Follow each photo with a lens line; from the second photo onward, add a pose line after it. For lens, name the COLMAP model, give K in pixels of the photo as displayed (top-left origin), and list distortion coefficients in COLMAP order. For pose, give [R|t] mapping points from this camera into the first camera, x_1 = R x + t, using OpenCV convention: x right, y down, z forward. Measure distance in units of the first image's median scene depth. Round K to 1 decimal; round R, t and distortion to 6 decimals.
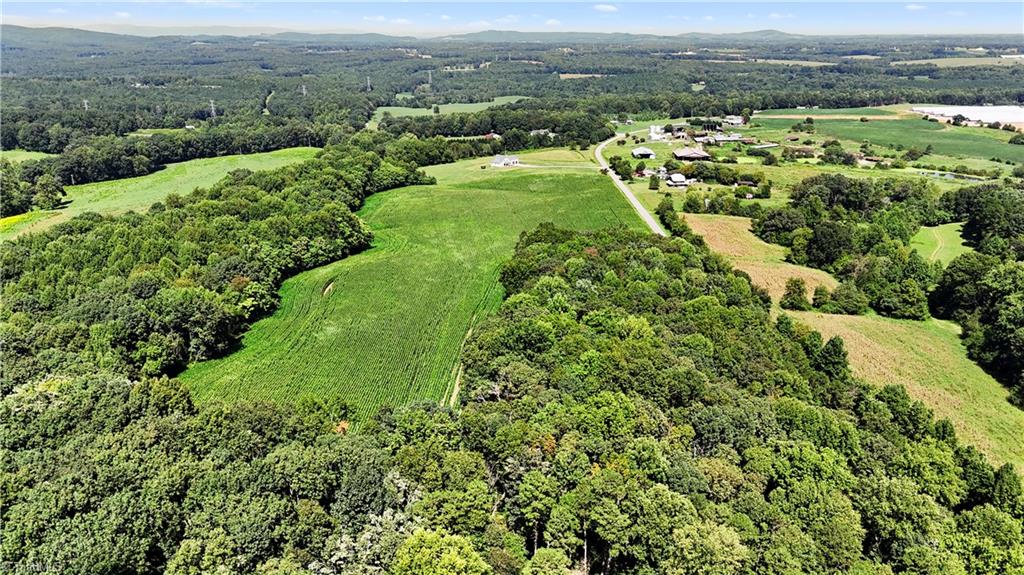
lens RADIAL K [[833.2, 0, 512.0], [0, 833.2, 287.5], [0, 0, 1]] dist [0.008430, -0.000770]
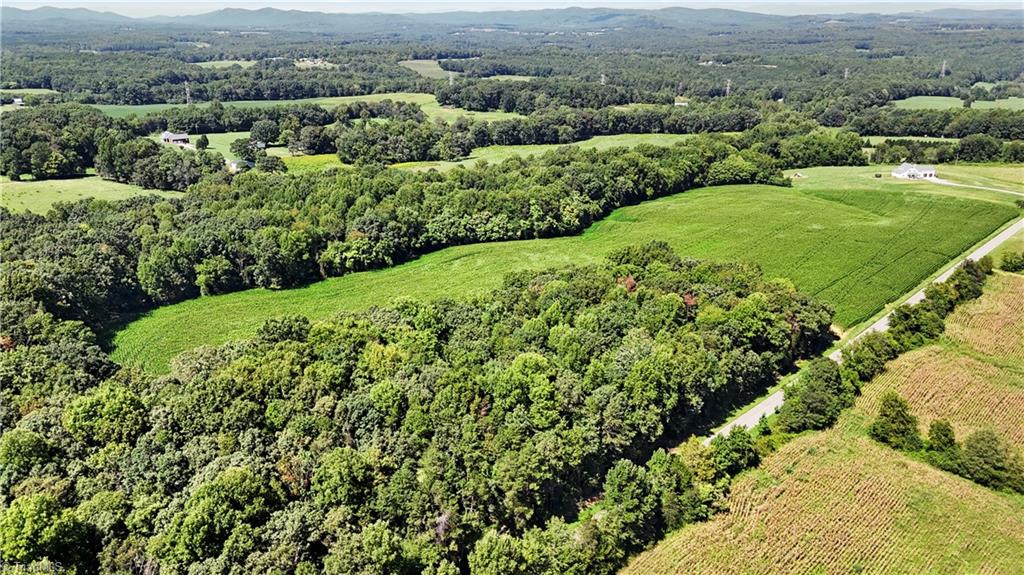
lens RADIAL K [[833.2, 0, 512.0], [0, 833.2, 287.5], [0, 0, 1]] dist [0.008430, -0.000770]
pose [[0.652211, 0.223201, -0.724432, 0.329323], [-0.206870, 0.971801, 0.113169, -0.055941], [0.729264, 0.076054, 0.679993, 0.200339]]
